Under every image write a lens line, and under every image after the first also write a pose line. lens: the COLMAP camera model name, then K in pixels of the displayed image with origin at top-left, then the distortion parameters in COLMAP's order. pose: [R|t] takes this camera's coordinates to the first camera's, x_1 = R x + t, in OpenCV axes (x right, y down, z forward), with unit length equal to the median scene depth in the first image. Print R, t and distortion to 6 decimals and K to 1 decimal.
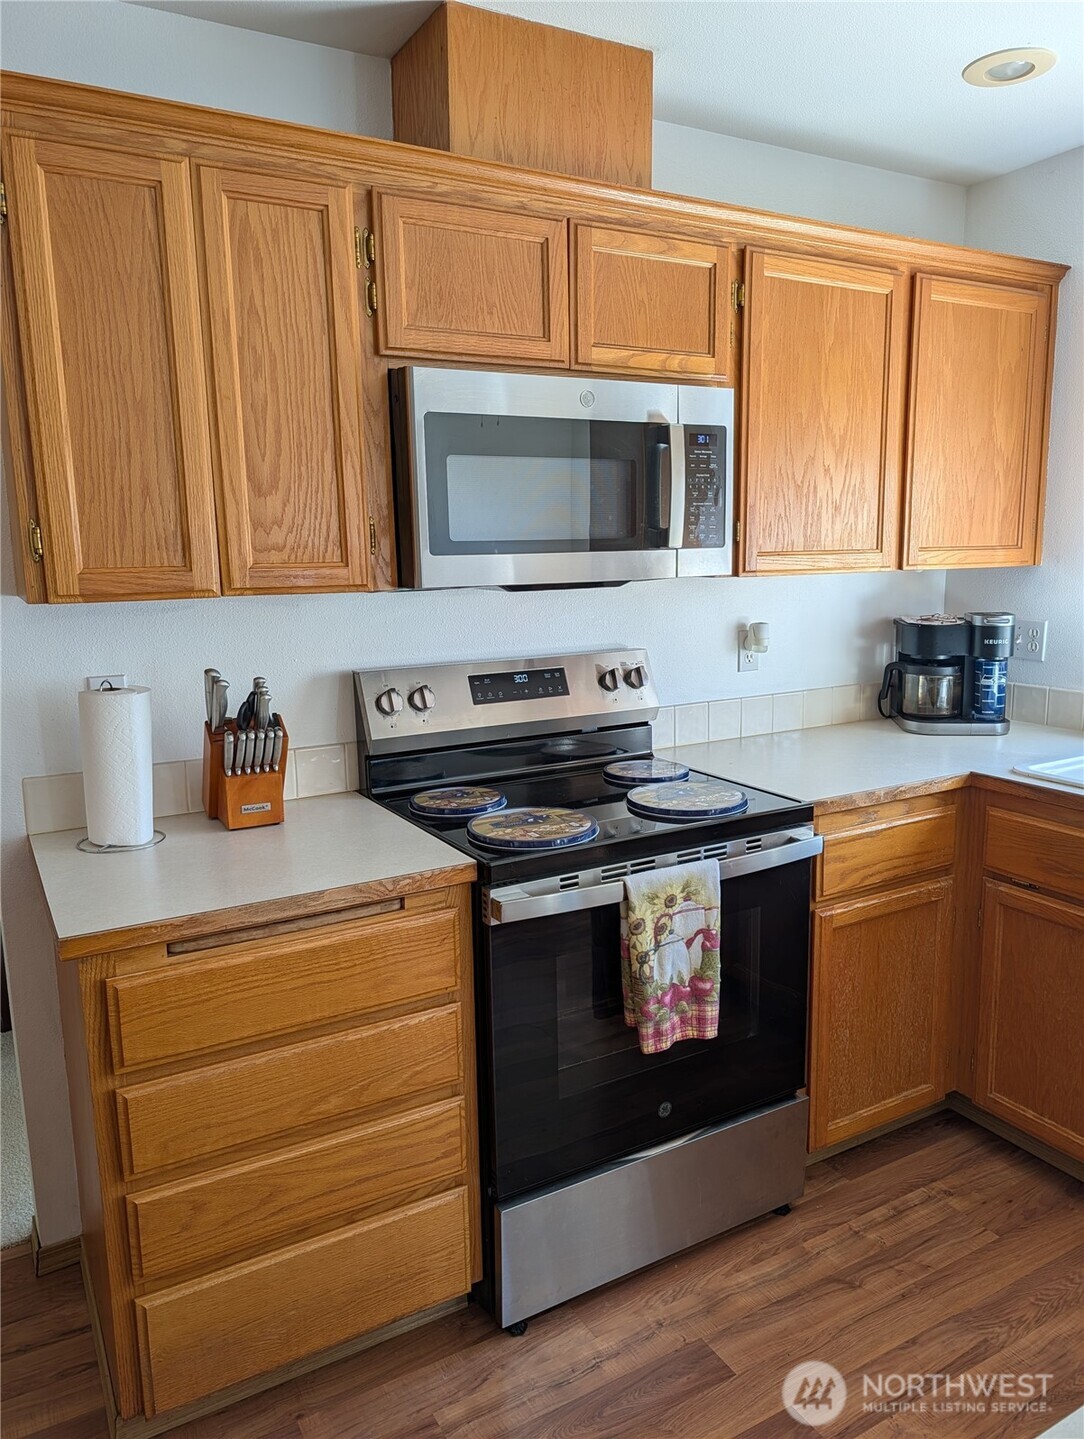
lens RADIAL K [[1022.2, 0, 547.3], [0, 1022.2, 729.8], [0, 0, 1]] dist [0.005567, -0.019684]
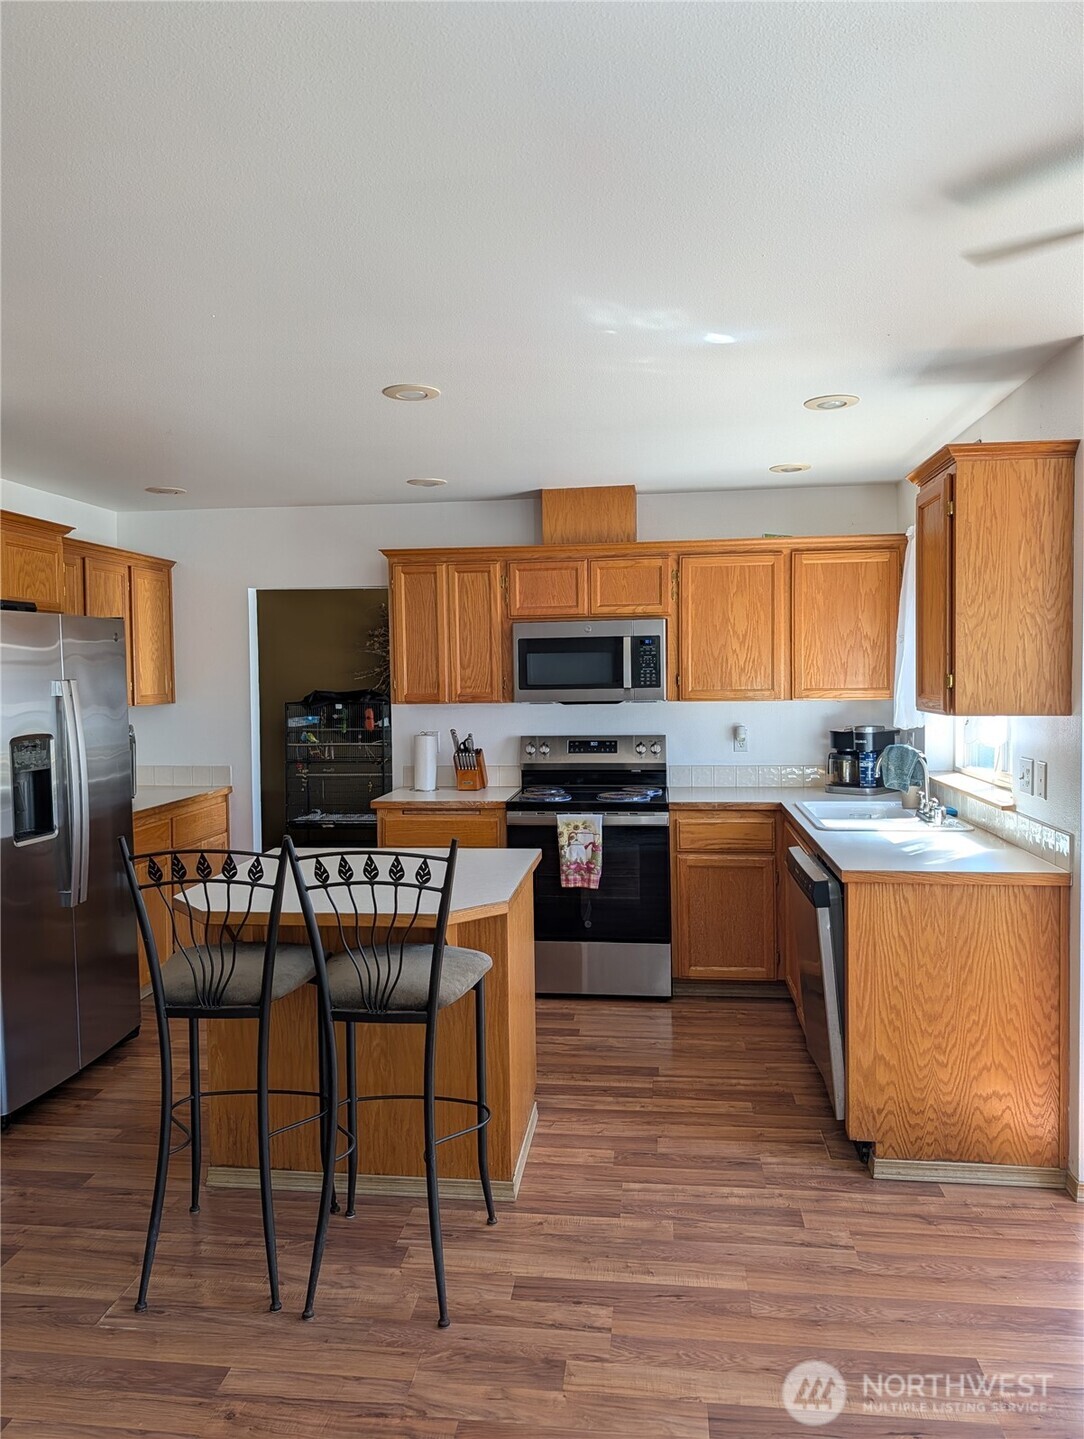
lens RADIAL K [[1022.2, 0, 512.7], [0, 1022.2, 706.2], [0, 0, 1]] dist [0.005567, -0.019684]
pose [[0.794968, 0.028650, -0.605975, 1.513046], [-0.107073, 0.989829, -0.093670, 0.123500], [0.597128, 0.139348, 0.789949, -1.129429]]
